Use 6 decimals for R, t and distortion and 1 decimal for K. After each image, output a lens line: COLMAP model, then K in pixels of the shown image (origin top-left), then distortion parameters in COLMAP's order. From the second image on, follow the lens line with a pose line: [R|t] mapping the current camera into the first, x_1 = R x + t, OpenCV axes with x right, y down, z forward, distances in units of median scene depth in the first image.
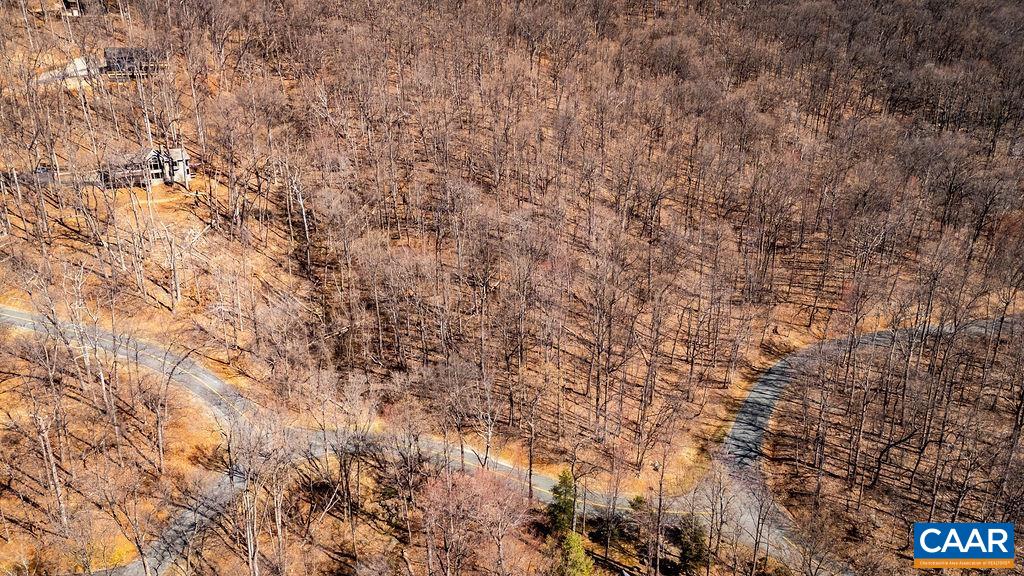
lens RADIAL K [[752.1, 0, 511.2], [0, 752.1, 294.8], [0, 0, 1]] dist [0.060262, -0.029618]
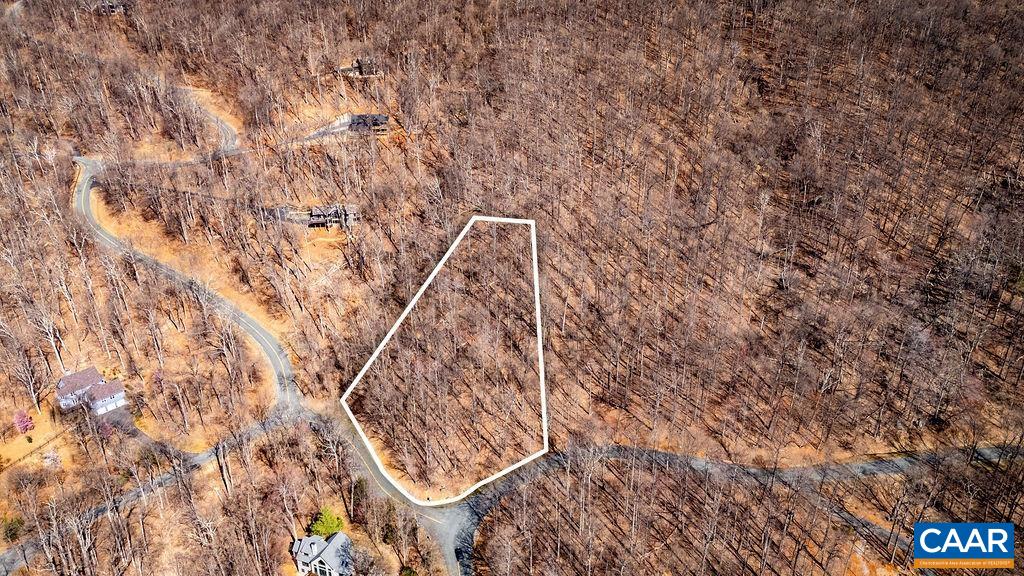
lens RADIAL K [[752.1, 0, 518.8], [0, 752.1, 283.3], [0, 0, 1]] dist [0.060262, -0.029618]
pose [[0.873162, 0.214617, -0.437639, 0.953084], [-0.164770, 0.974956, 0.149372, -0.503054], [0.458737, -0.058316, 0.886657, -0.440494]]
